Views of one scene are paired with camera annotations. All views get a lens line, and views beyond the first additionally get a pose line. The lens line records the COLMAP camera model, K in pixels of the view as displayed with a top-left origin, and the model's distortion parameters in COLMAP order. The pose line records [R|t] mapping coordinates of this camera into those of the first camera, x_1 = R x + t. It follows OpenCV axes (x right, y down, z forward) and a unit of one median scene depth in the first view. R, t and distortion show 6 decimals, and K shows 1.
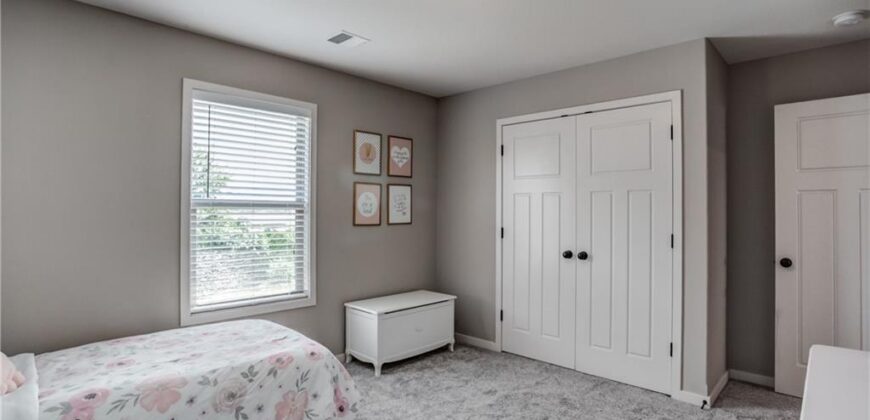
lens RADIAL K [[448.6, 0, 439.1], [0, 448.6, 207.0], [0, 0, 1]] dist [-0.022507, 0.001723]
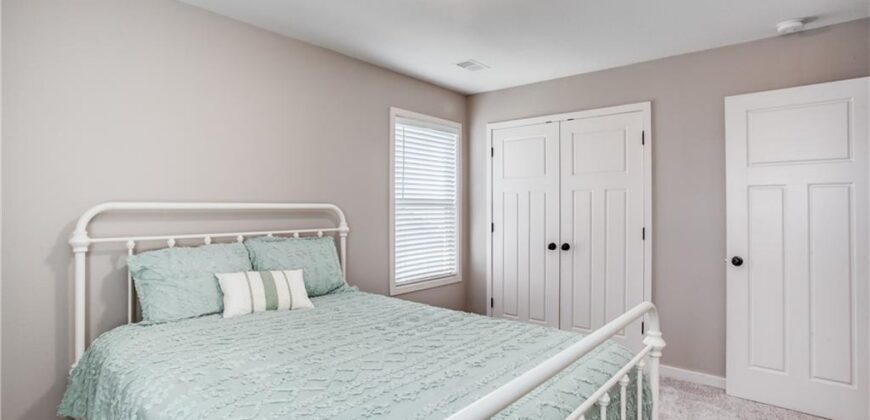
lens RADIAL K [[448.6, 0, 430.0], [0, 448.6, 205.0], [0, 0, 1]] dist [-0.022507, 0.001723]
pose [[0.993300, -0.003396, 0.115512, -0.434180], [0.003086, 0.999991, 0.002855, -0.002312], [-0.115520, -0.002480, 0.993302, -0.224632]]
